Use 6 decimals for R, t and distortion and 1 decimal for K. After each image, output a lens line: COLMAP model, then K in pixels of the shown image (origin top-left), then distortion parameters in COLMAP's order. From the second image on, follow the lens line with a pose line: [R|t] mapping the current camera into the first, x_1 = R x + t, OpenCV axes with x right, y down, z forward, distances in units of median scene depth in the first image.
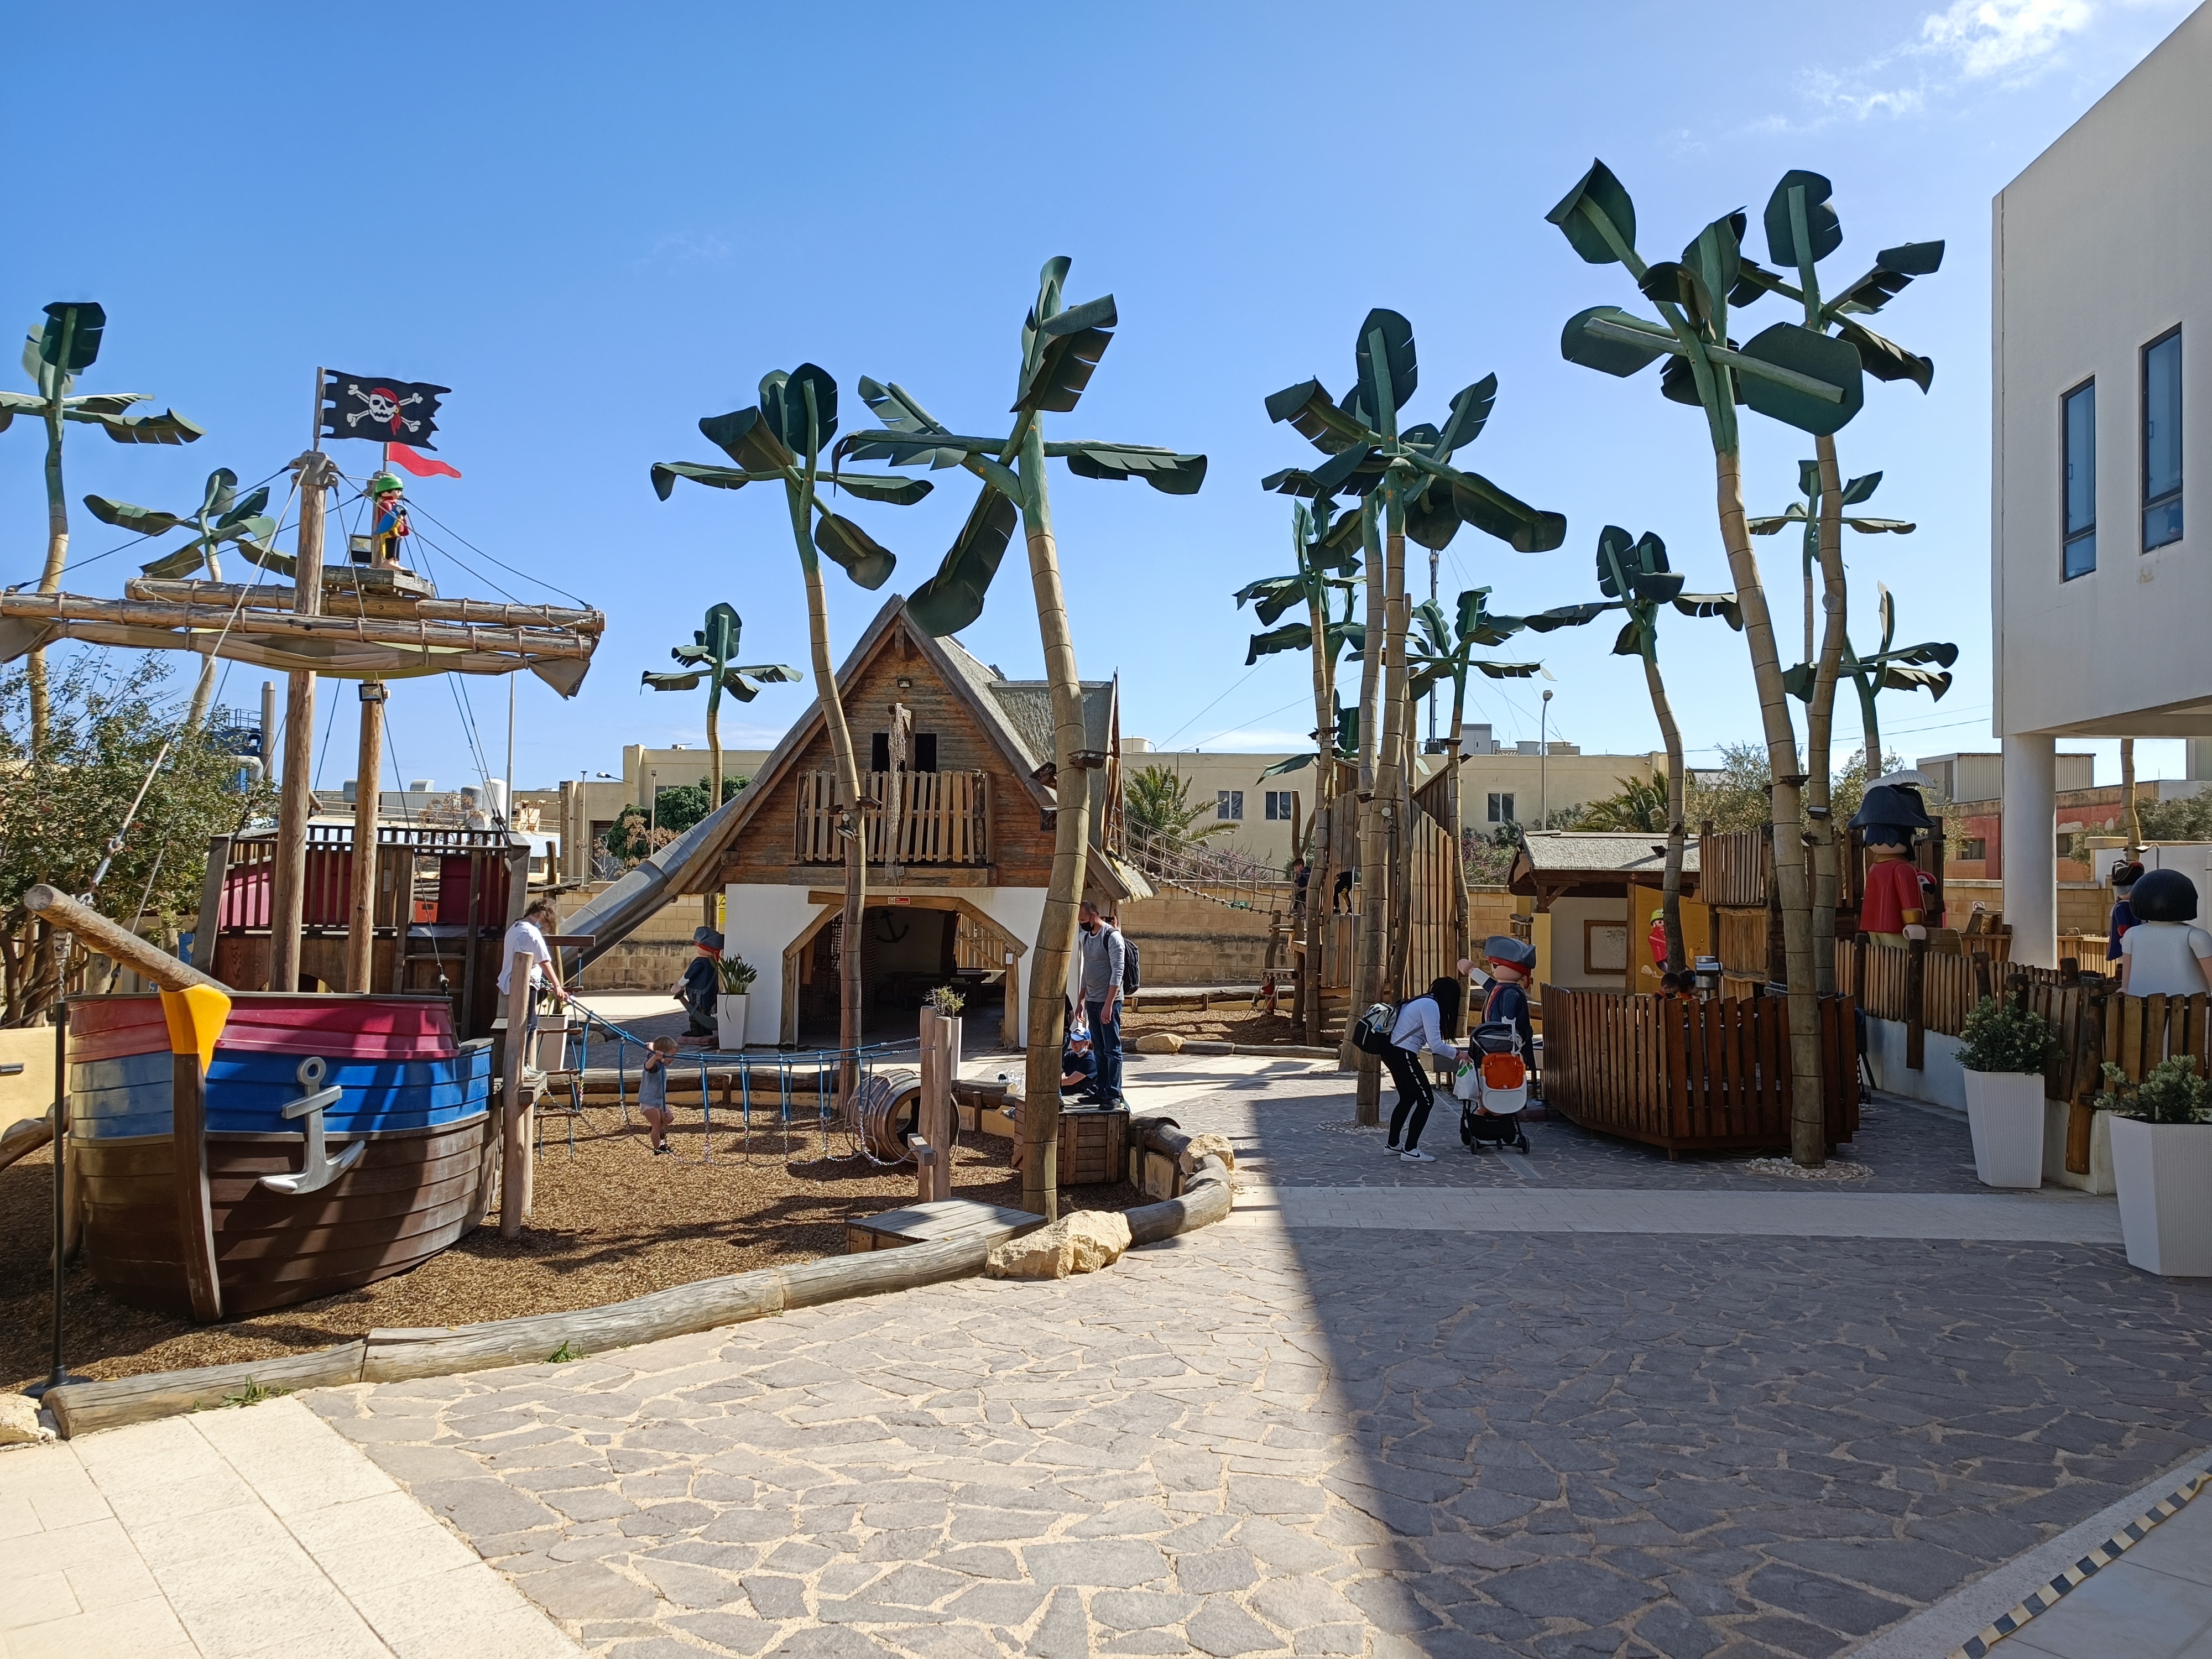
lens RADIAL K [[1561.4, 0, 1105.8], [0, 1561.4, 821.3], [0, 0, 1]] dist [0.048553, -0.047056]
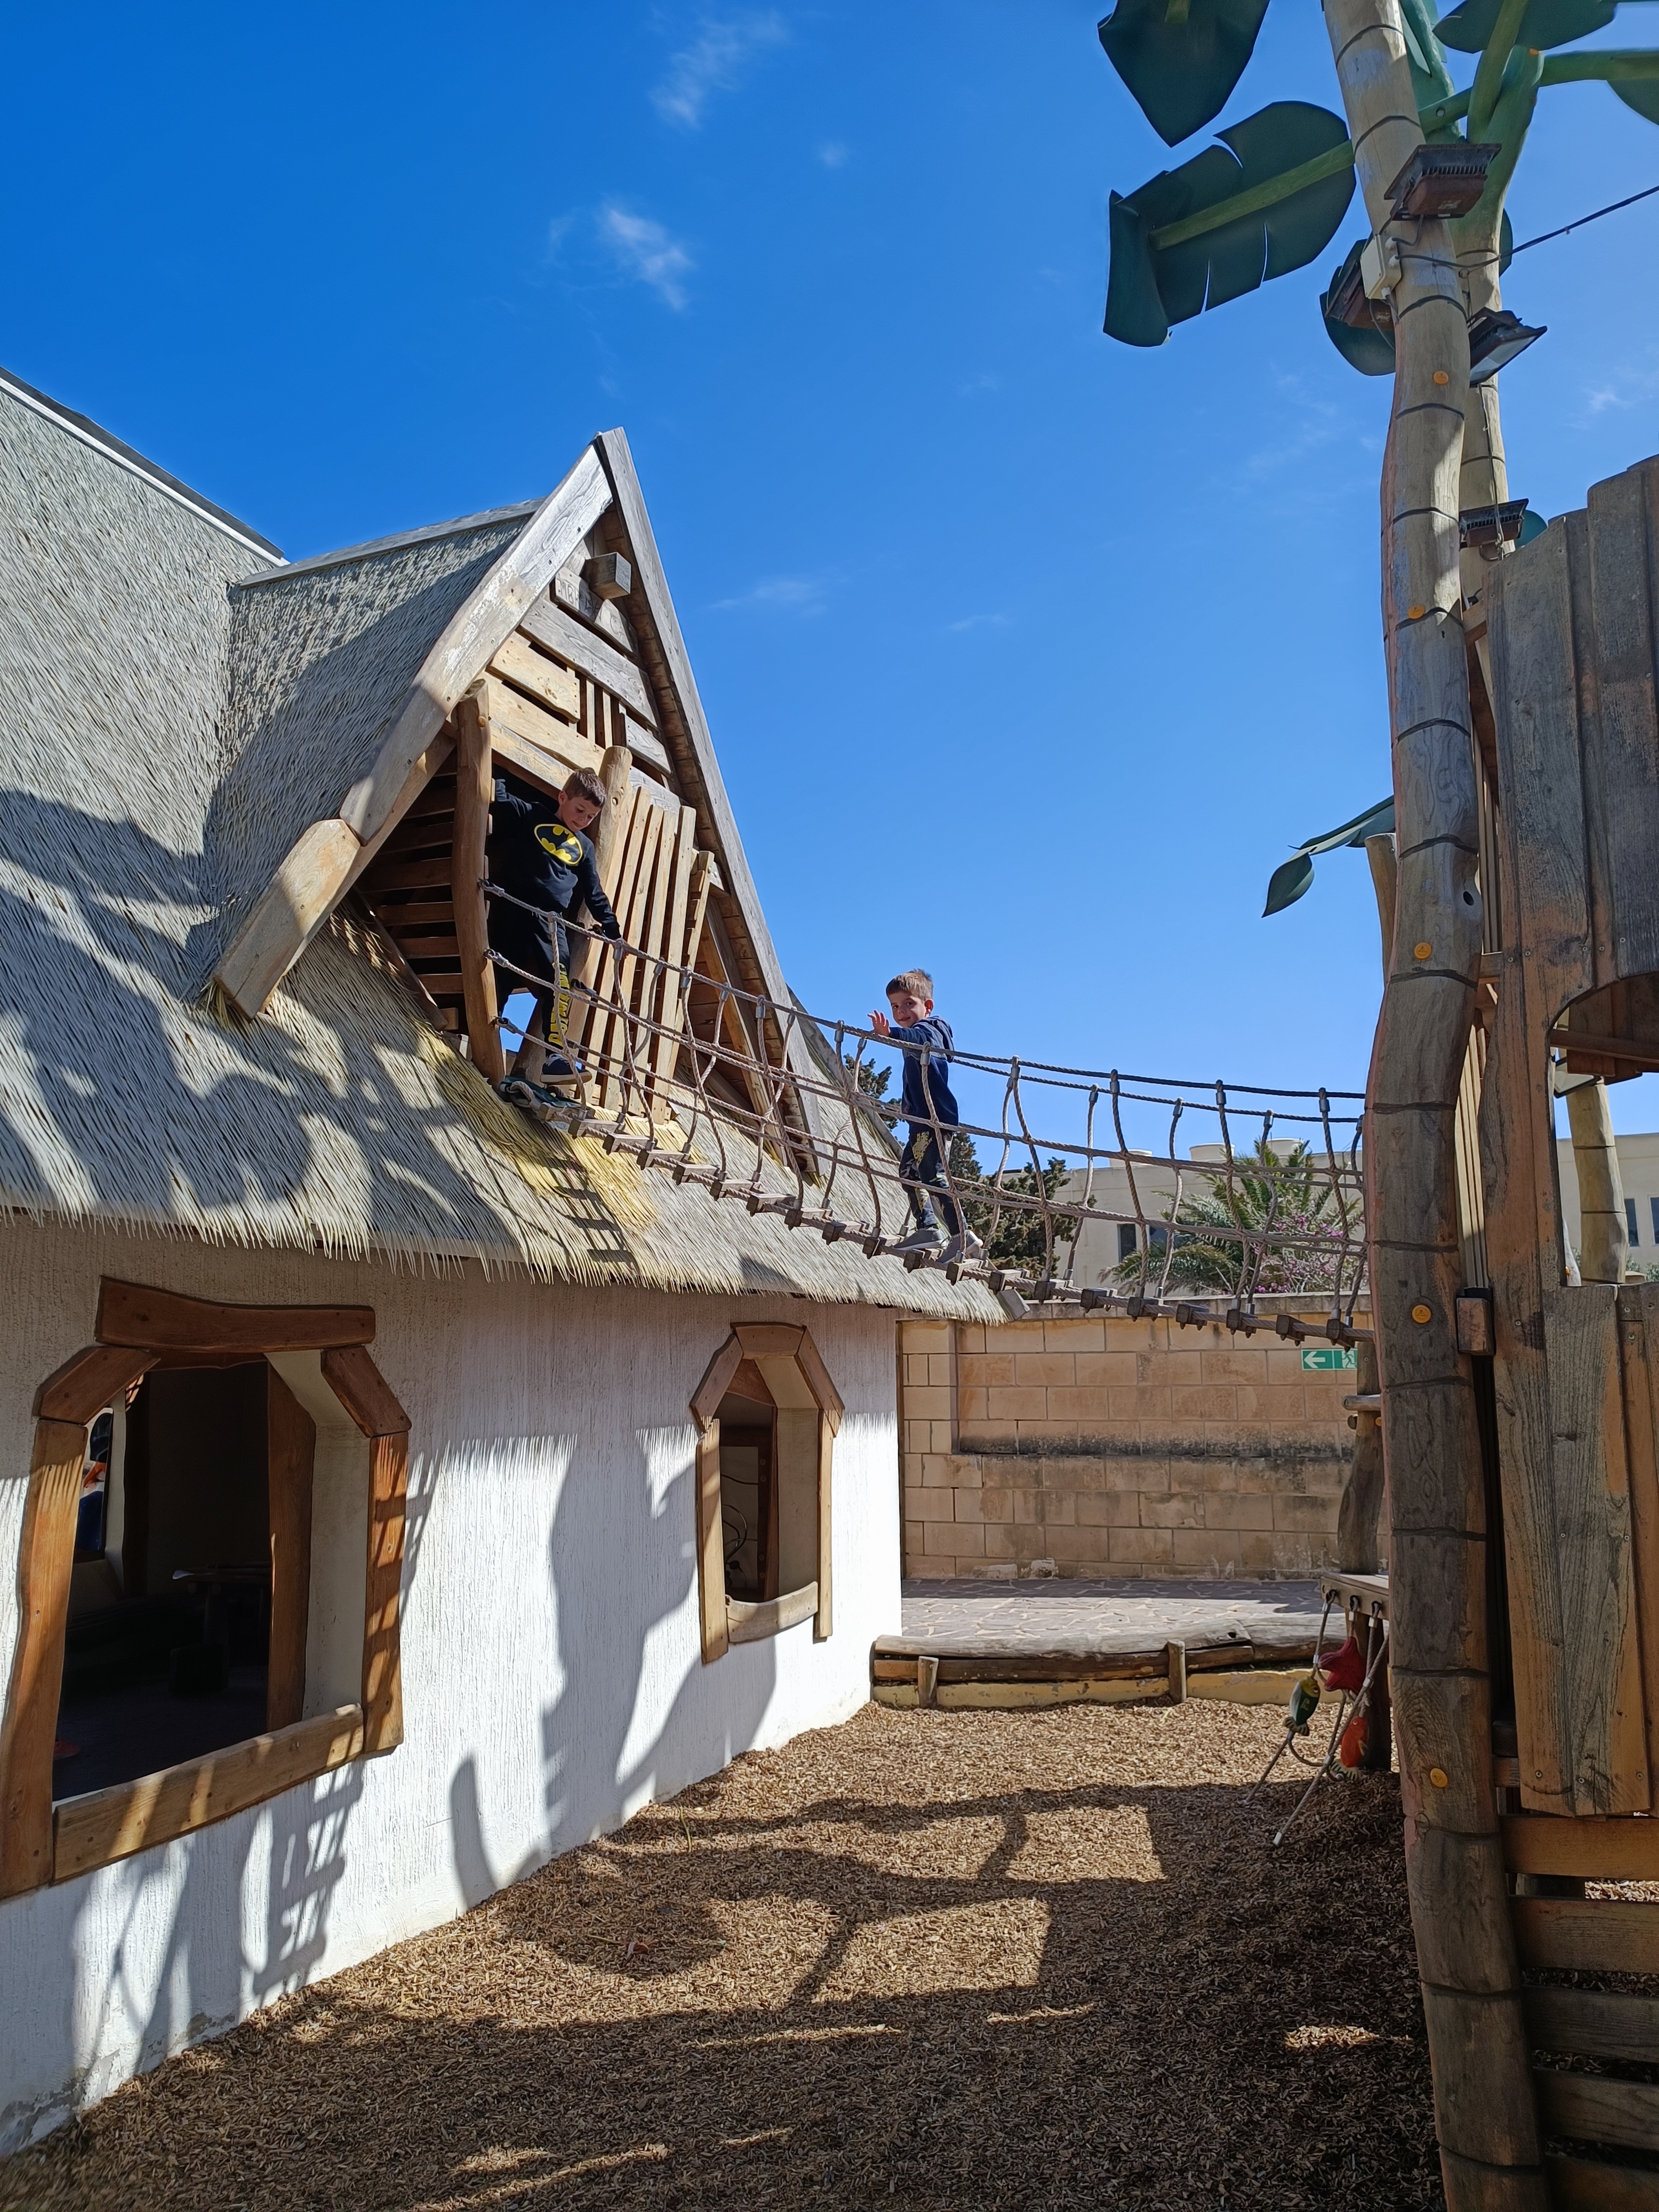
lens RADIAL K [[1597.3, 0, 824.7], [0, 1597.3, 1105.1], [0, 0, 1]] dist [0.041509, -0.046347]
pose [[0.948714, -0.079190, -0.306056, 0.091140], [0.034840, 0.988411, -0.147746, 0.046019], [0.314210, 0.129506, 0.940479, 0.601996]]
